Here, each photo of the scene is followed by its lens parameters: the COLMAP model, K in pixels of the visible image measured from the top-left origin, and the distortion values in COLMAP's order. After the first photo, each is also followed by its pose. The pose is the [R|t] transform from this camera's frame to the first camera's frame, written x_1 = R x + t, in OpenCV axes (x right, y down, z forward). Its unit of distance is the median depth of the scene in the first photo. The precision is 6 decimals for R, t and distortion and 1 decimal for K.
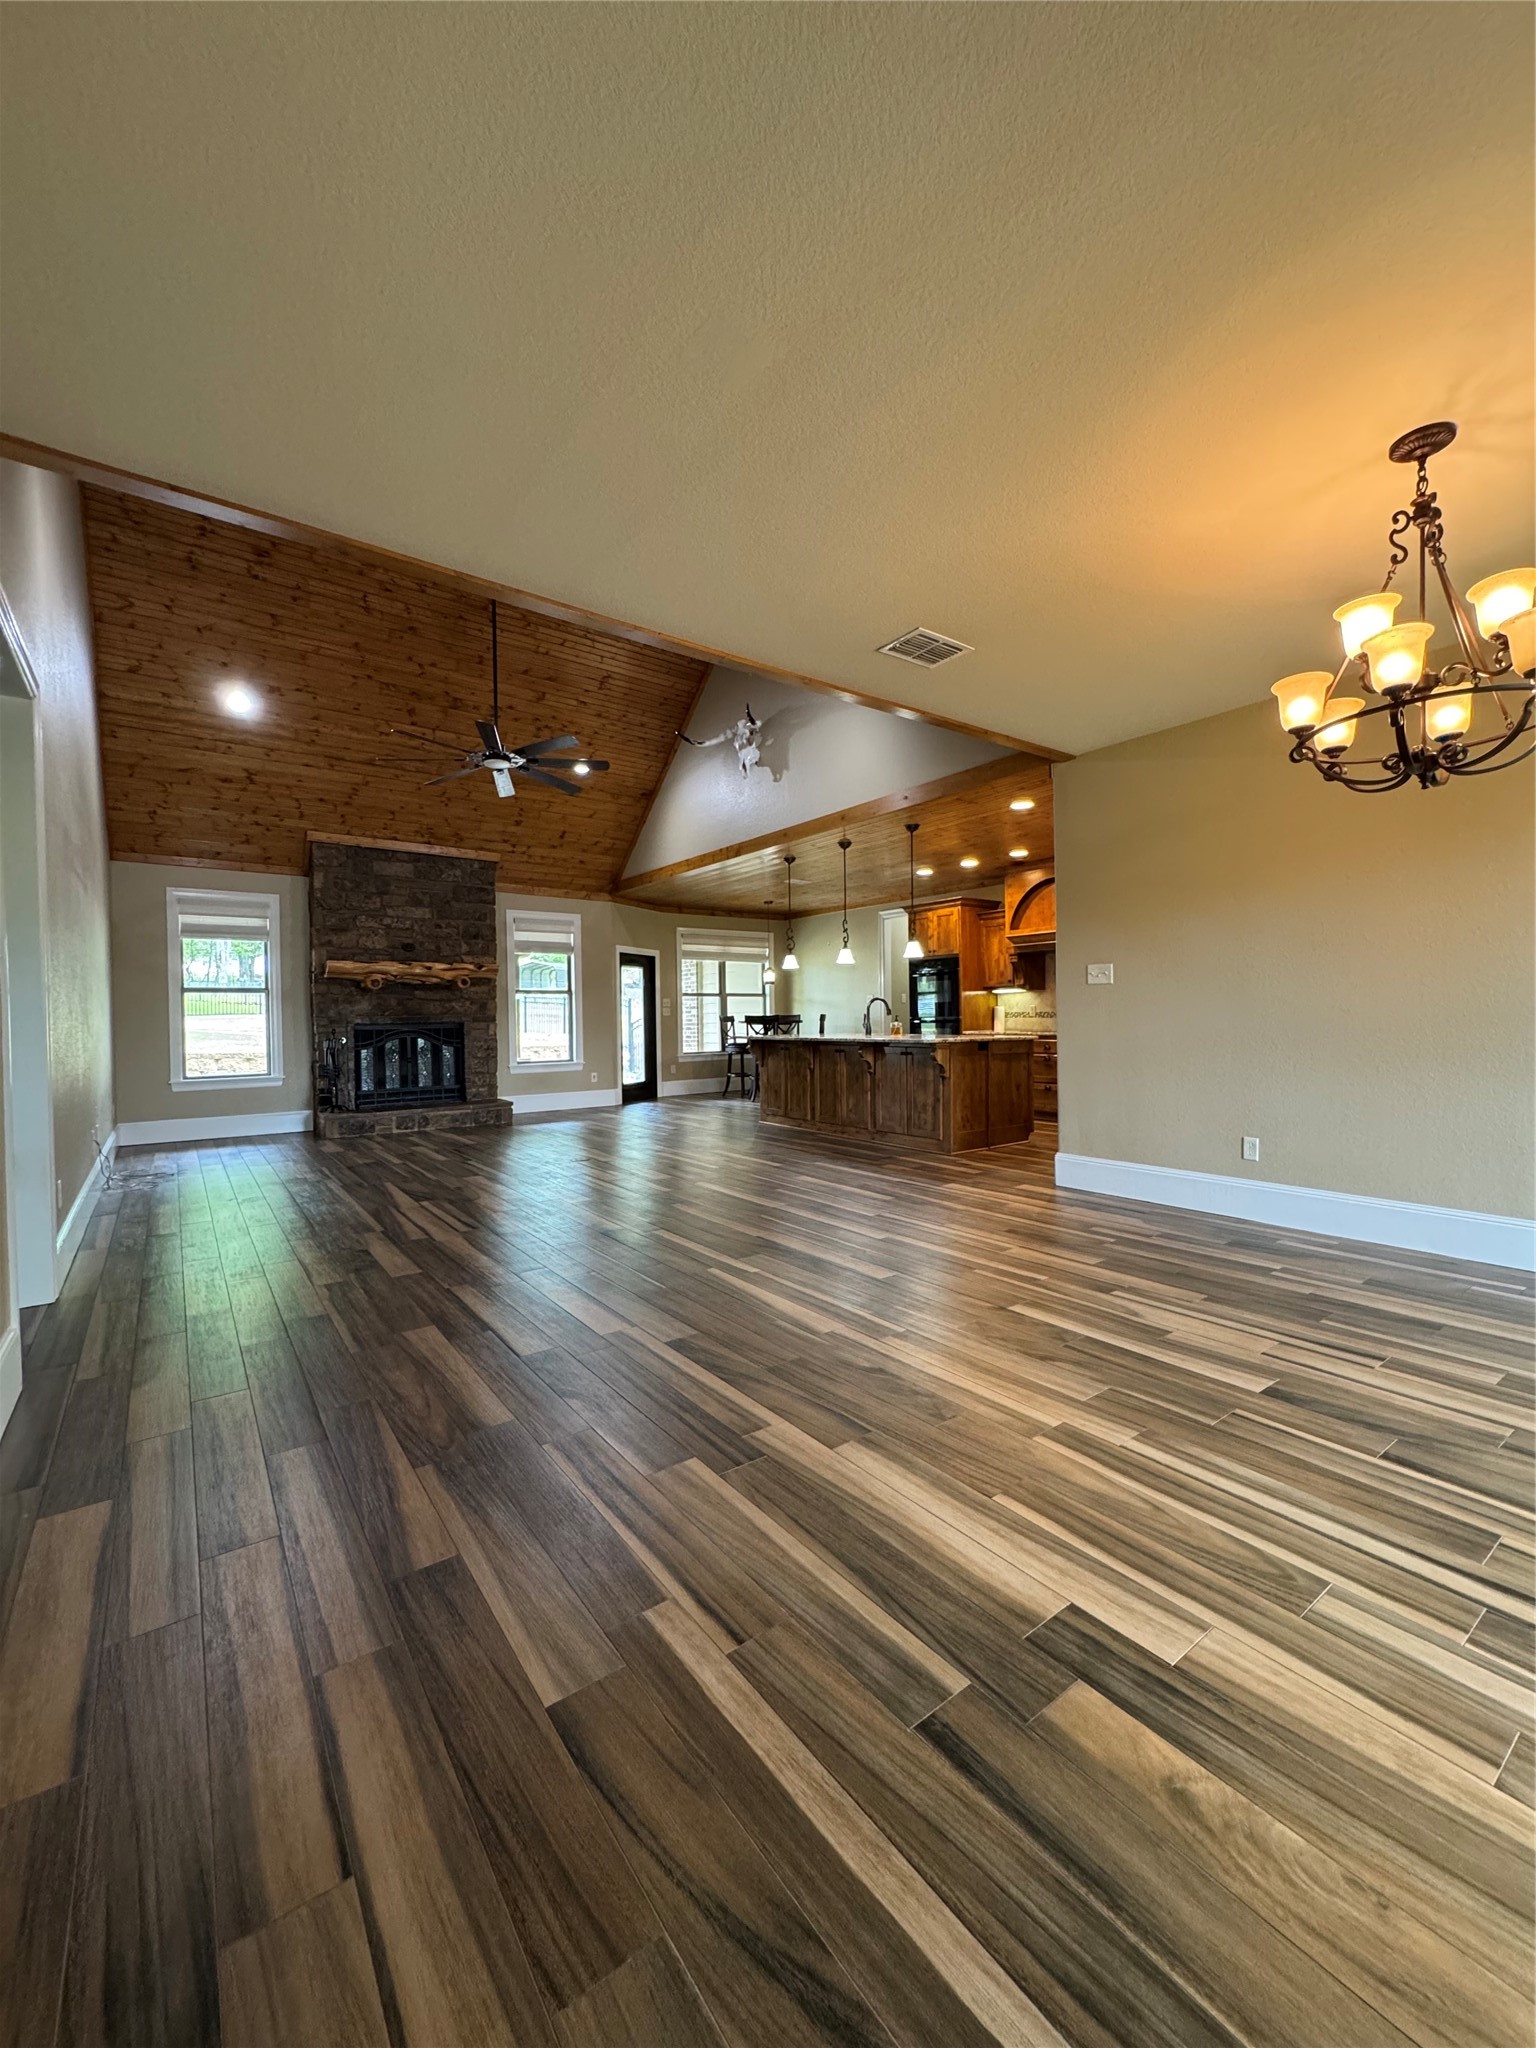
lens RADIAL K [[820.2, 0, 765.7], [0, 820.2, 1027.5], [0, 0, 1]] dist [-0.005677, 0.001145]
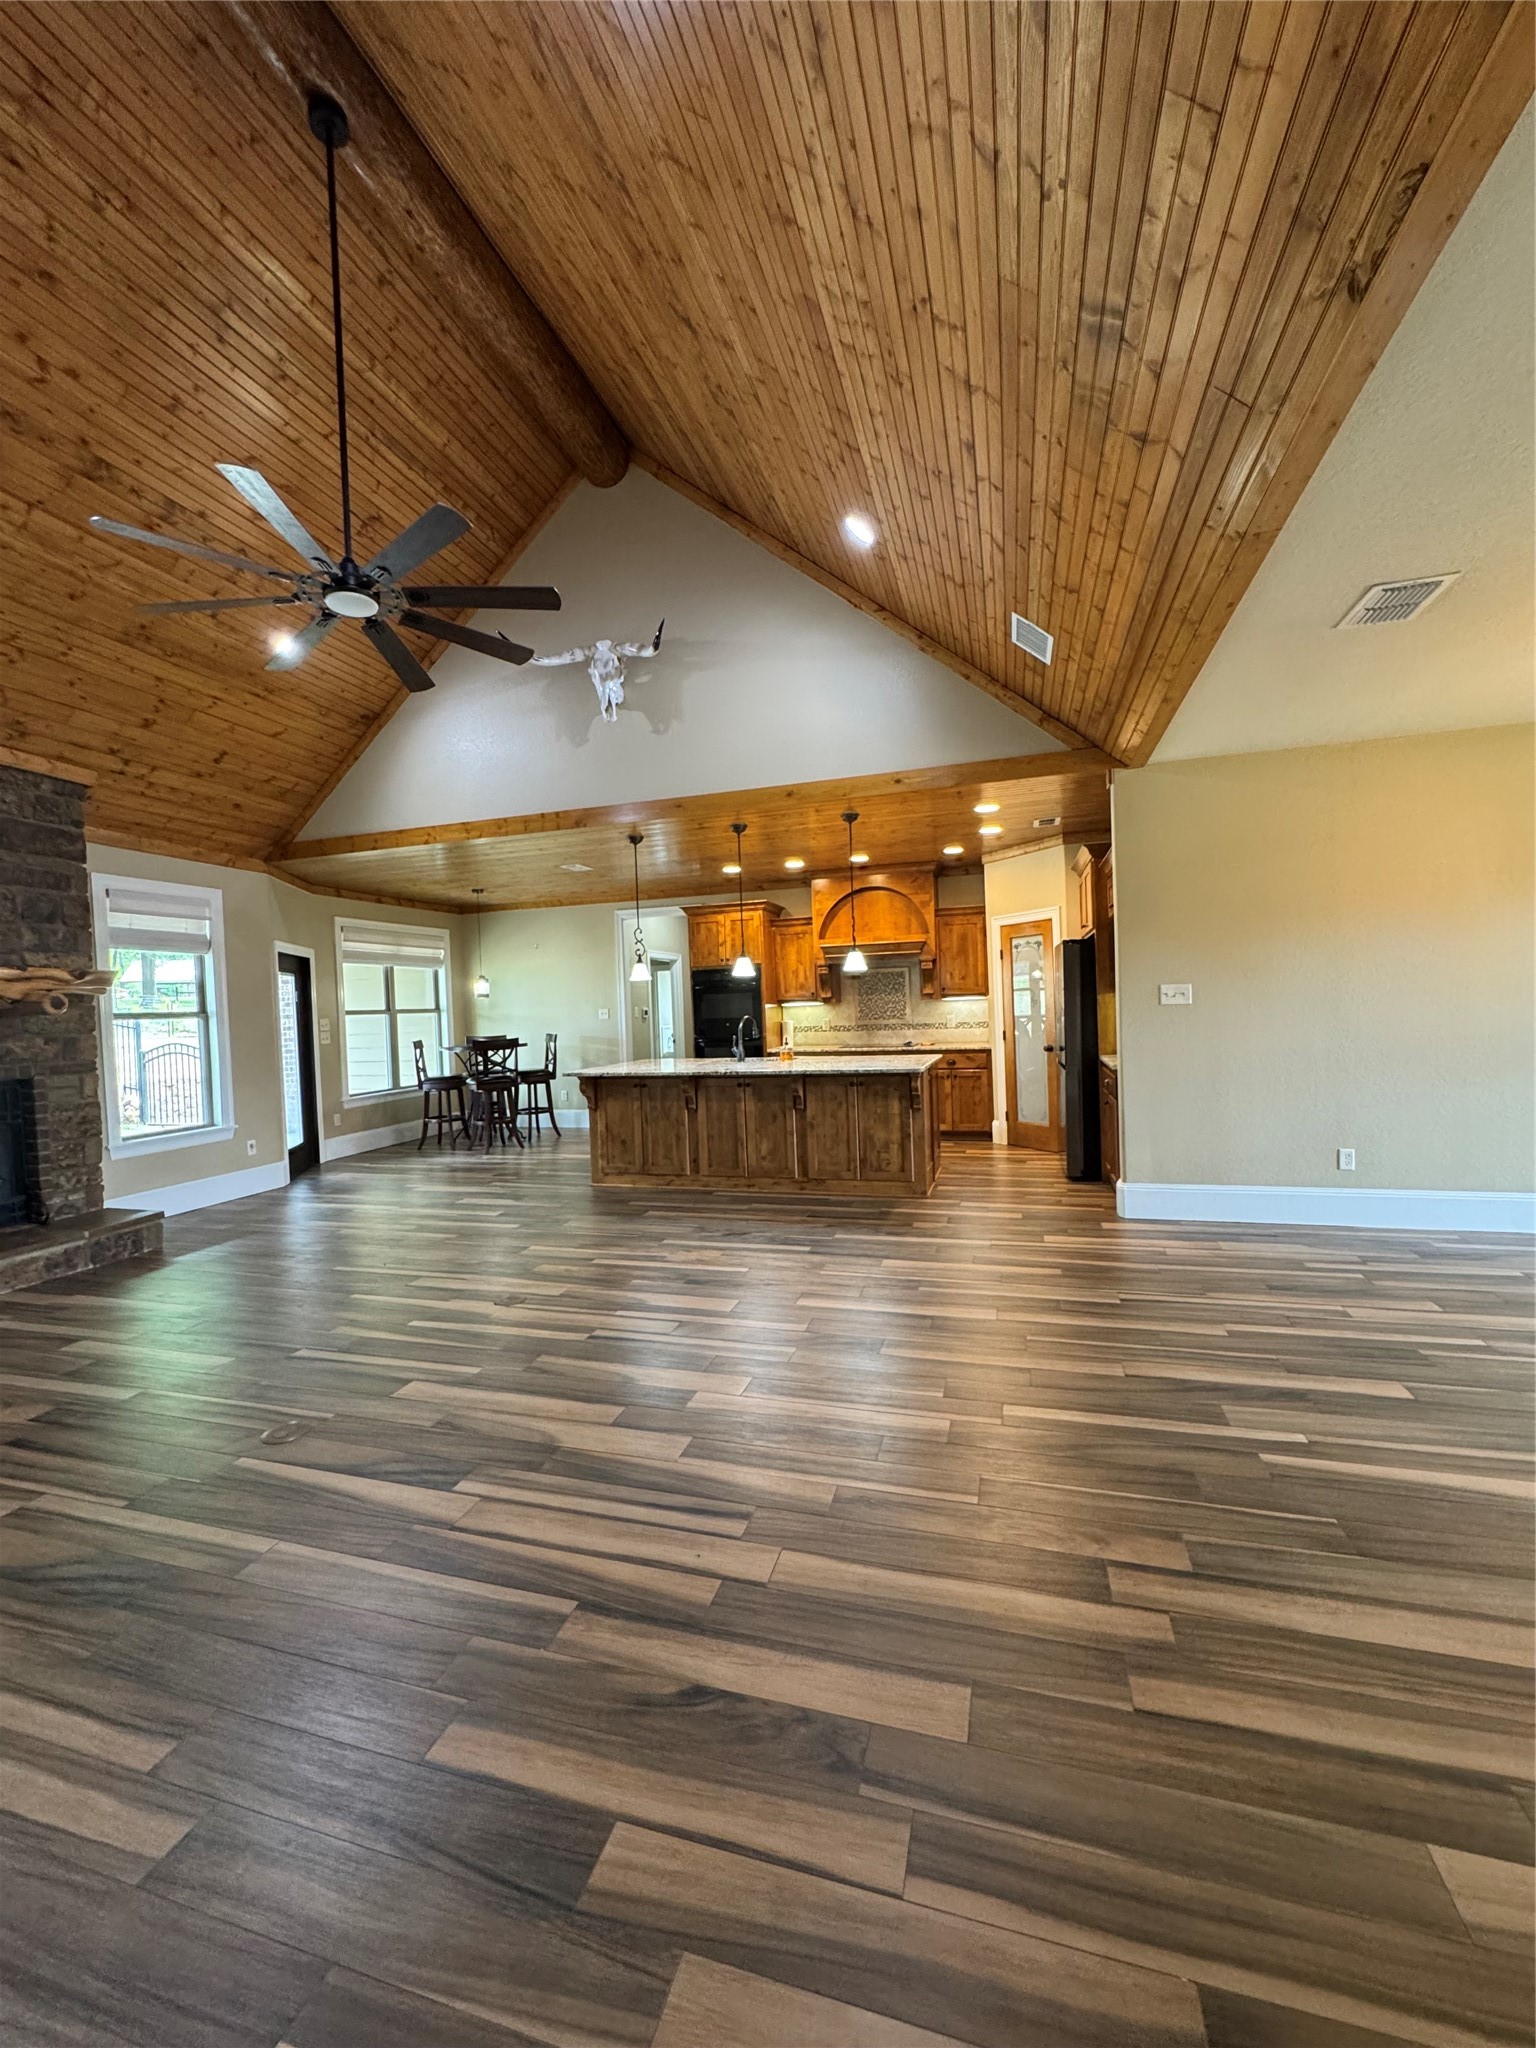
lens RADIAL K [[820.2, 0, 769.9], [0, 820.2, 1025.9], [0, 0, 1]] dist [-0.005677, 0.001145]
pose [[0.796612, -0.029637, 0.603764, -0.301247], [0.033109, 0.999437, 0.005376, -0.026406], [-0.603584, 0.015707, 0.797145, 0.279289]]
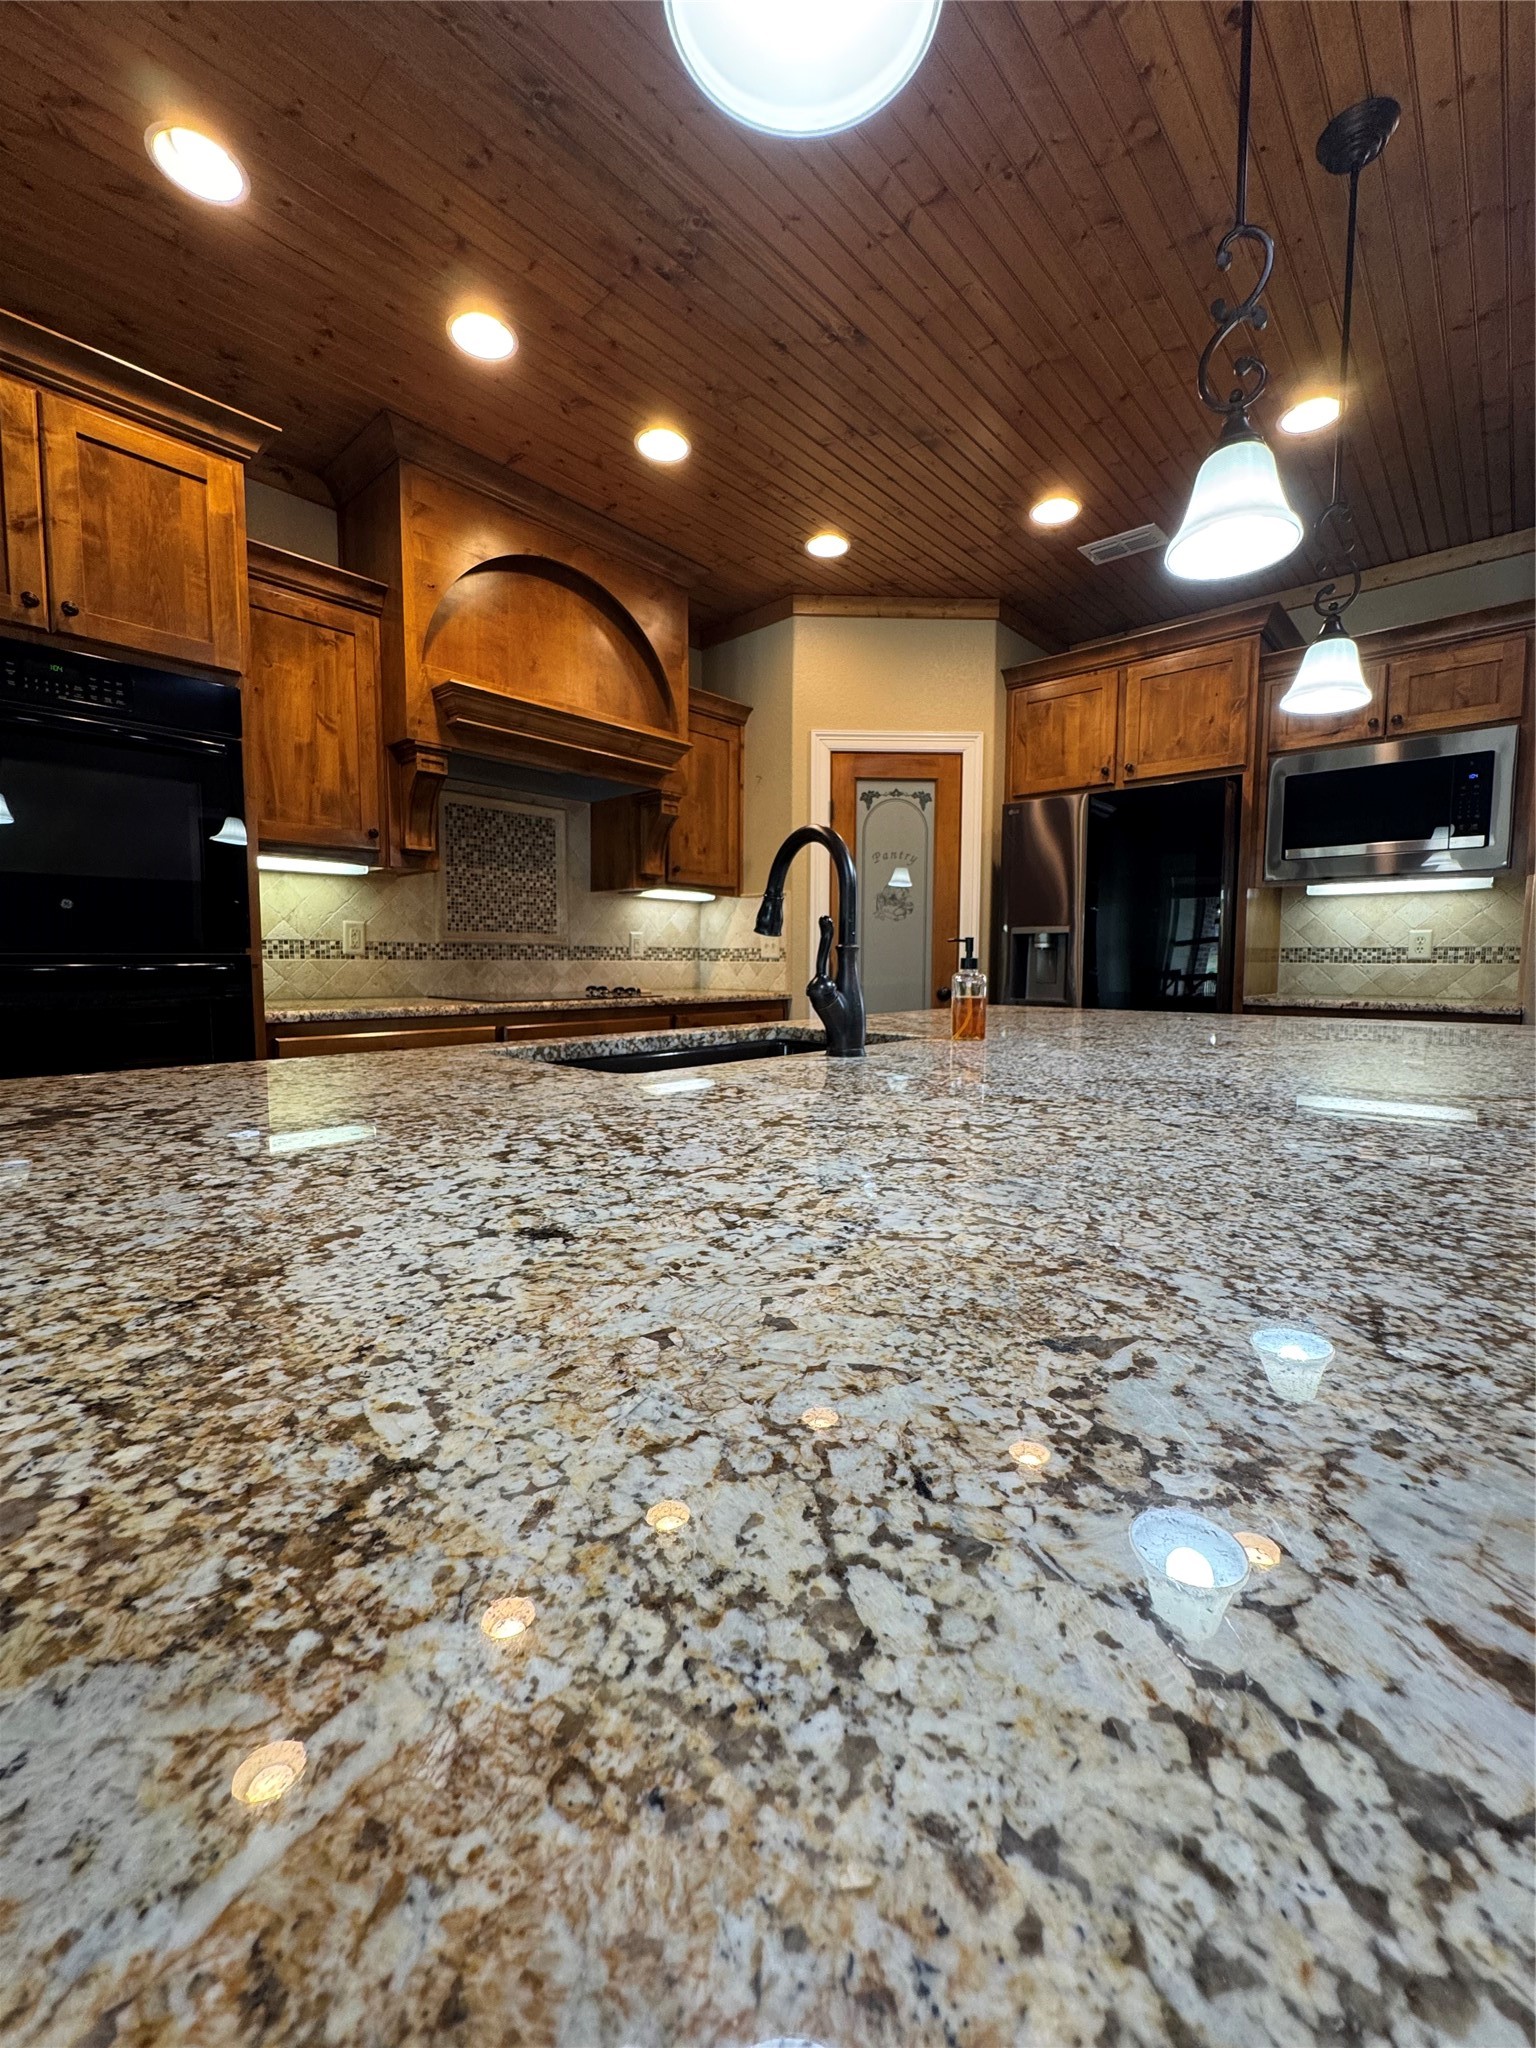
lens RADIAL K [[820.2, 0, 763.3], [0, 820.2, 1017.8], [0, 0, 1]] dist [-0.005677, 0.001145]
pose [[-0.190495, -0.063651, 0.979623, -0.021992], [0.007321, 0.997776, 0.066254, -0.009356], [-0.981661, 0.019792, -0.189605, 0.900878]]
